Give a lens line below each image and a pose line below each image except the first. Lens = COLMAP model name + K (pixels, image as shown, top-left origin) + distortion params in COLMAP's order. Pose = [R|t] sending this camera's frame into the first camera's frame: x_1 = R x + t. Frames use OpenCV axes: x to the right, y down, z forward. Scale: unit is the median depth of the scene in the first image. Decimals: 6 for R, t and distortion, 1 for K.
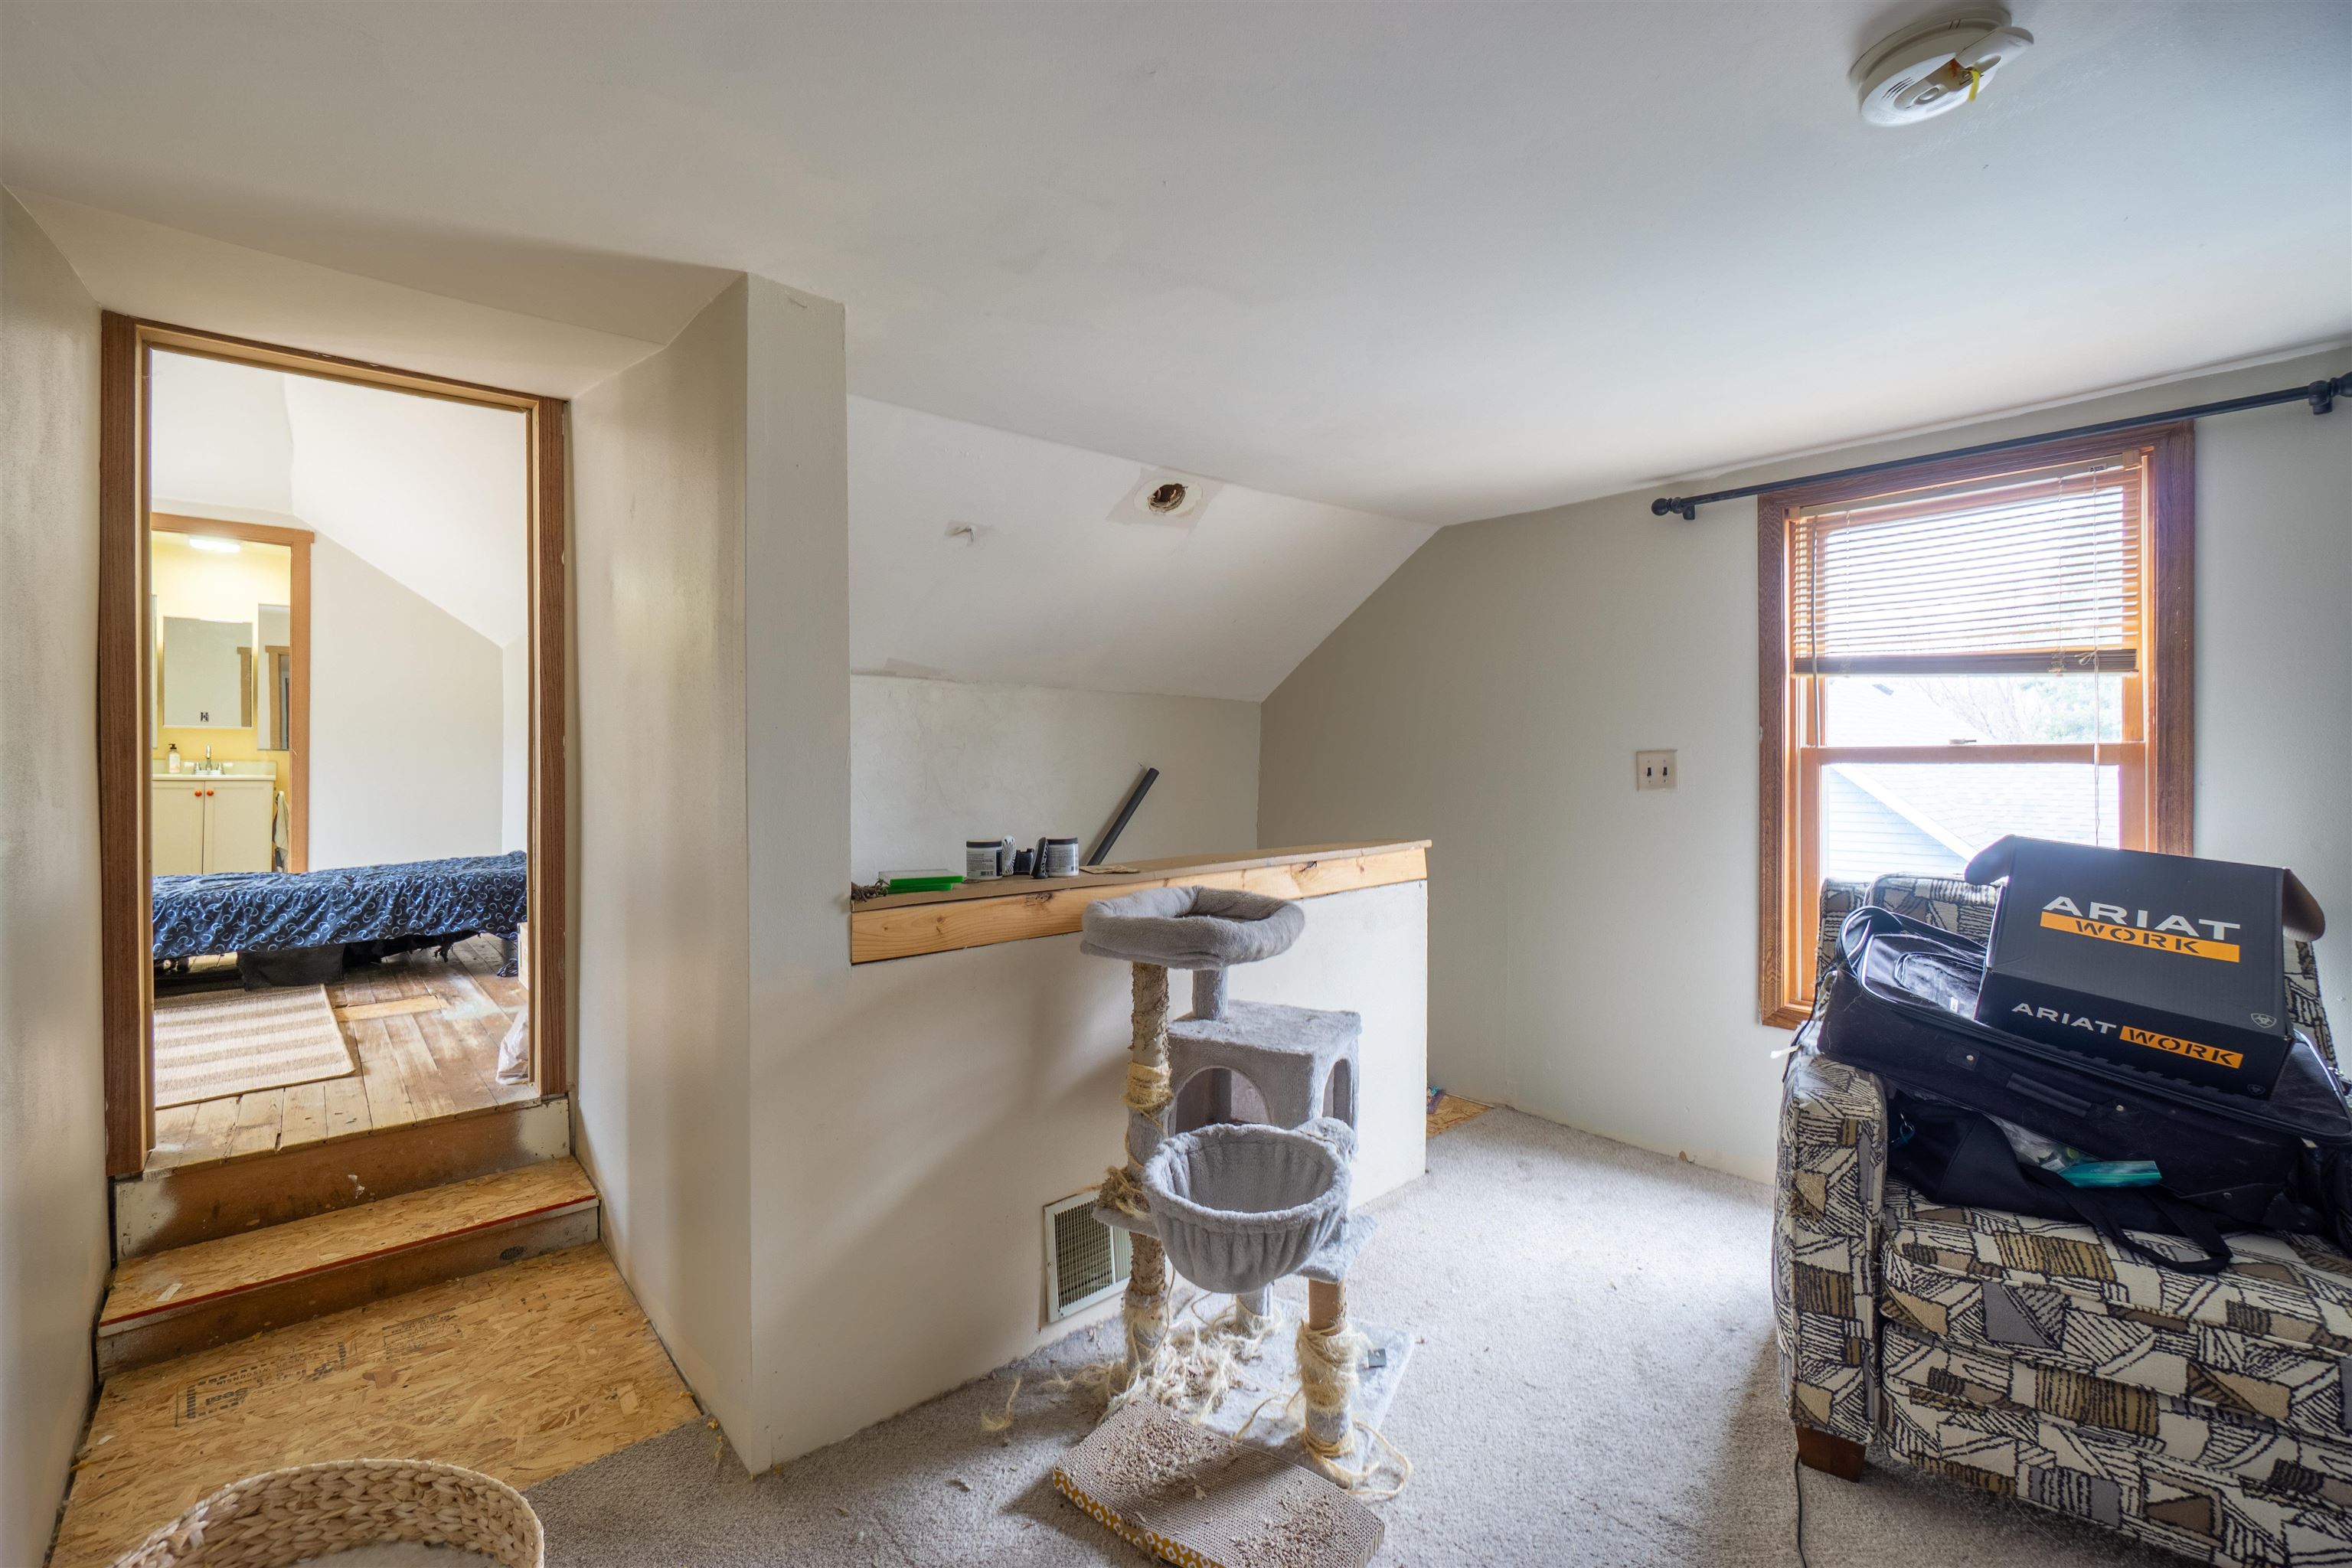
lens RADIAL K [[1013.5, 0, 1137.7], [0, 1013.5, 768.4], [0, 0, 1]] dist [-0.001836, -0.000141]
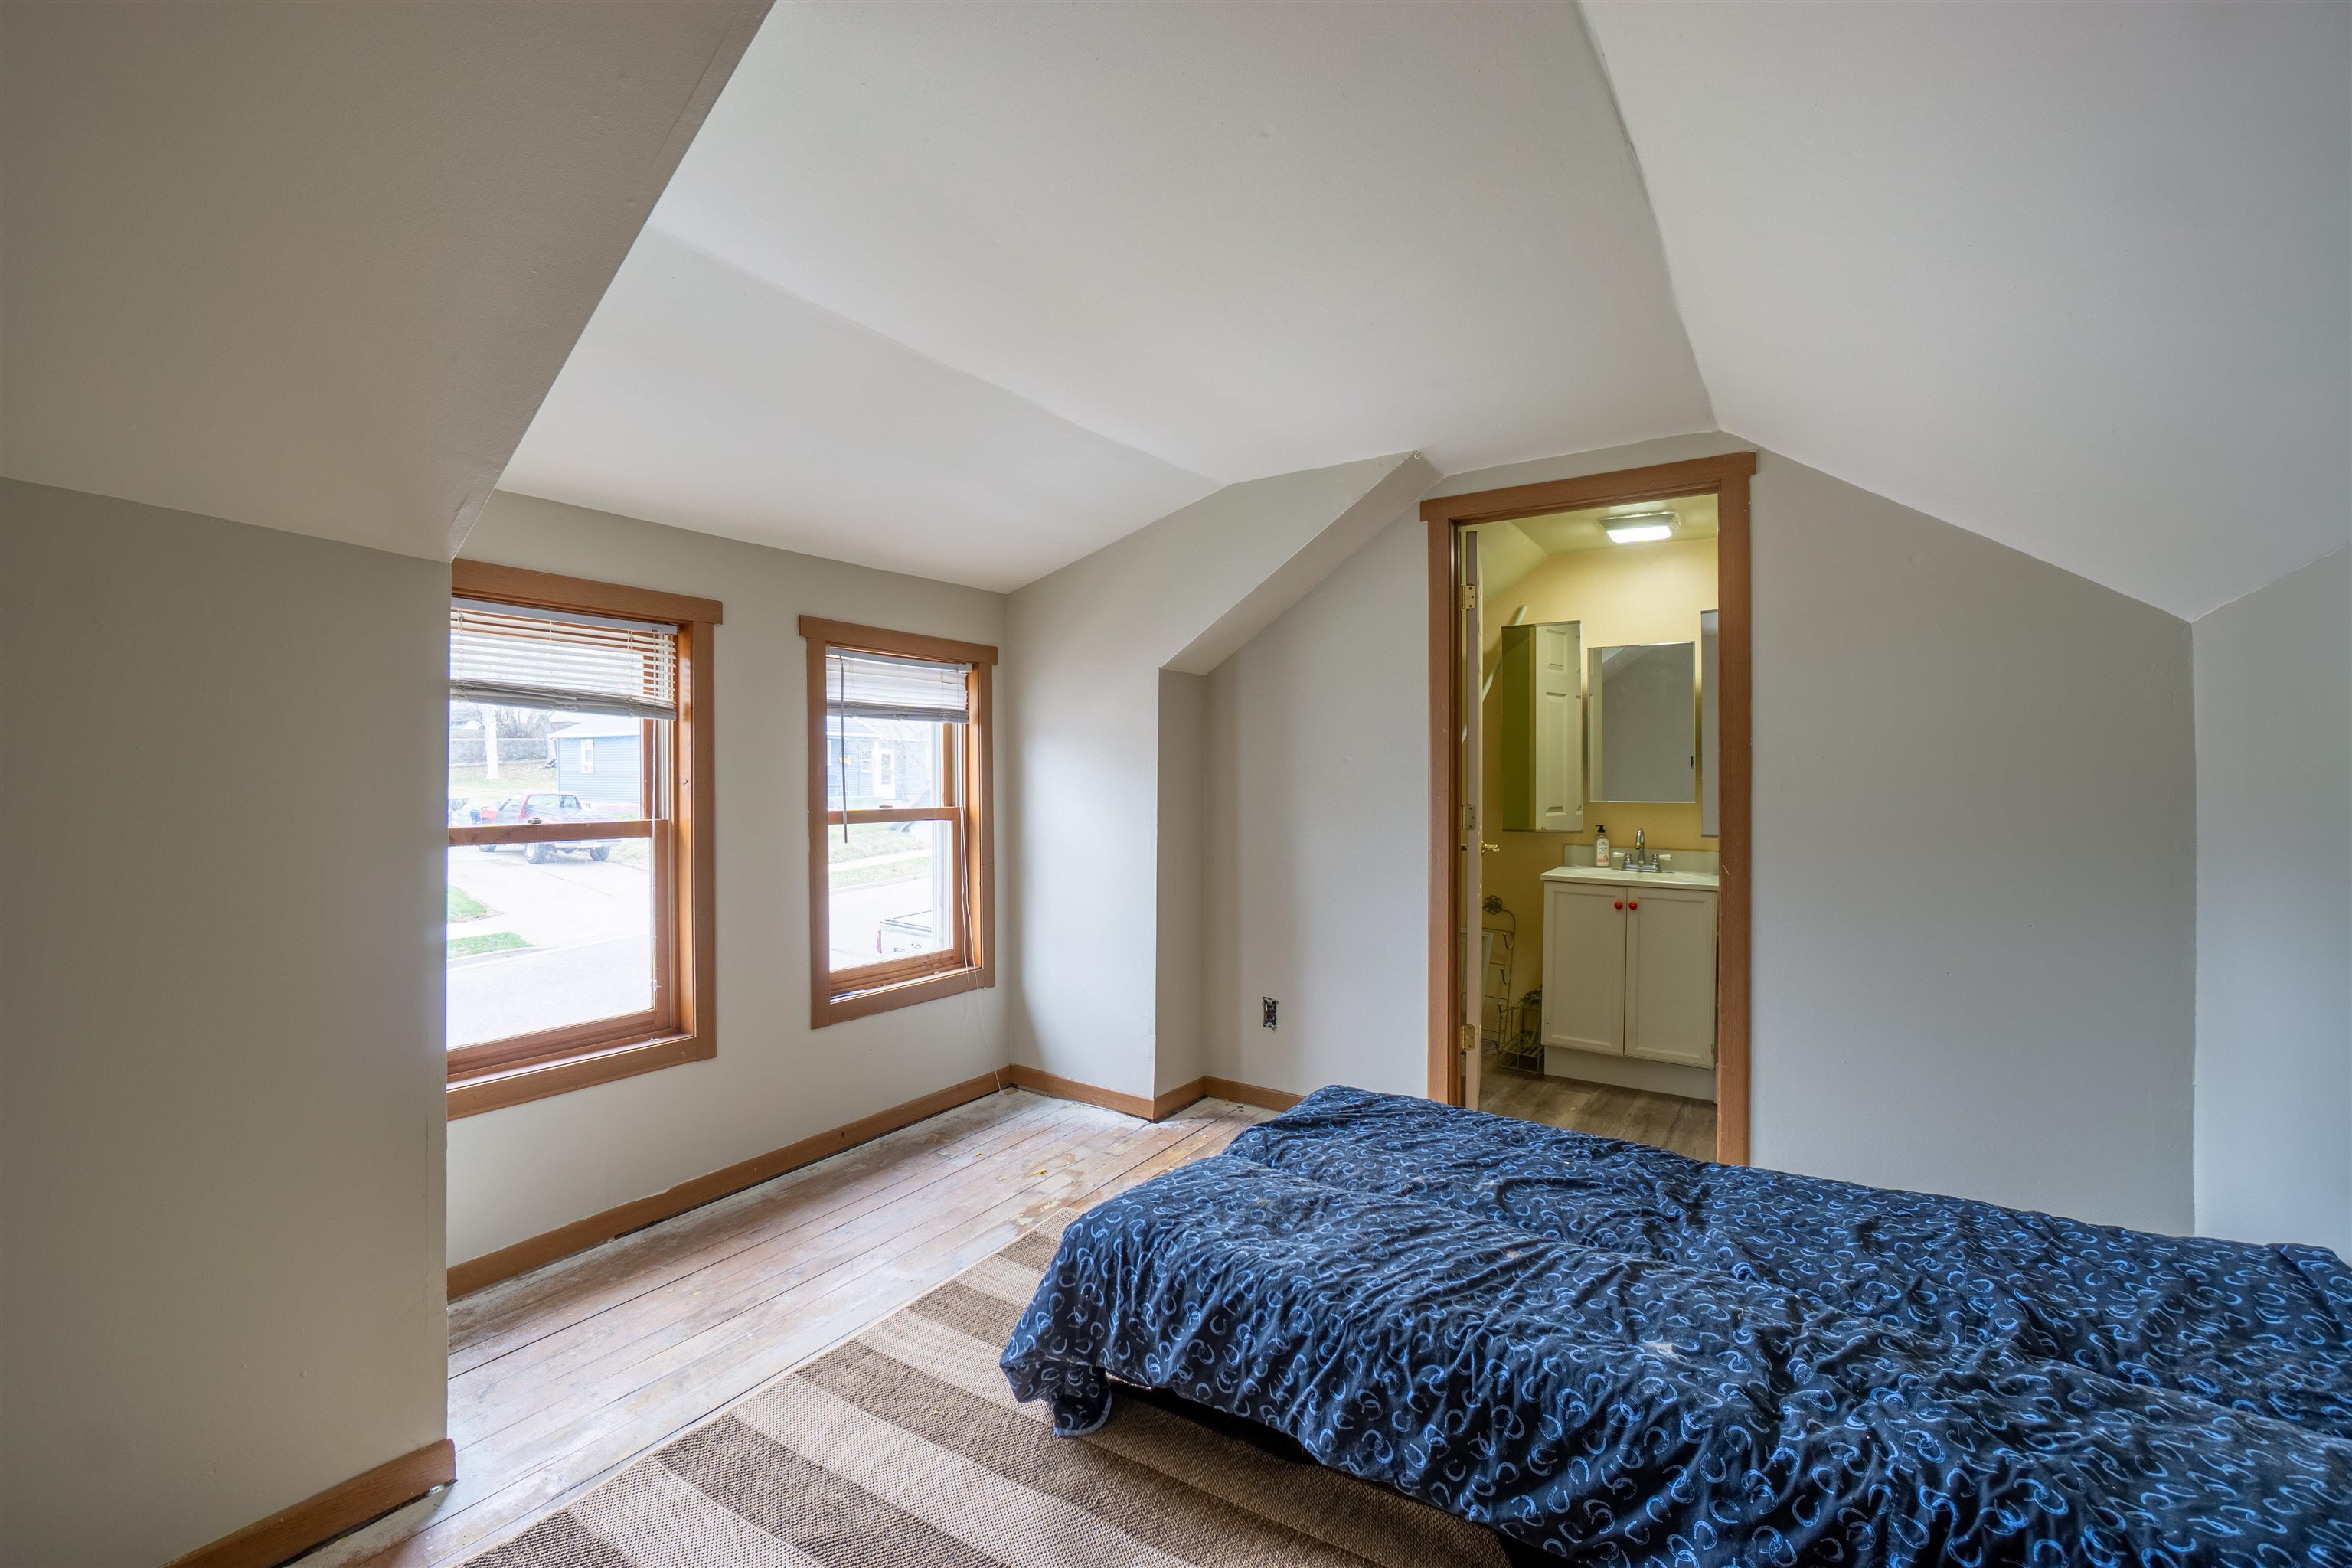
lens RADIAL K [[1013.5, 0, 1137.7], [0, 1013.5, 768.4], [0, 0, 1]] dist [-0.001836, -0.000141]
pose [[0.276415, -0.009898, -0.960987, -0.556144], [-0.004052, 0.999926, -0.011464, -0.085336], [0.961030, 0.007063, 0.276354, 0.761458]]
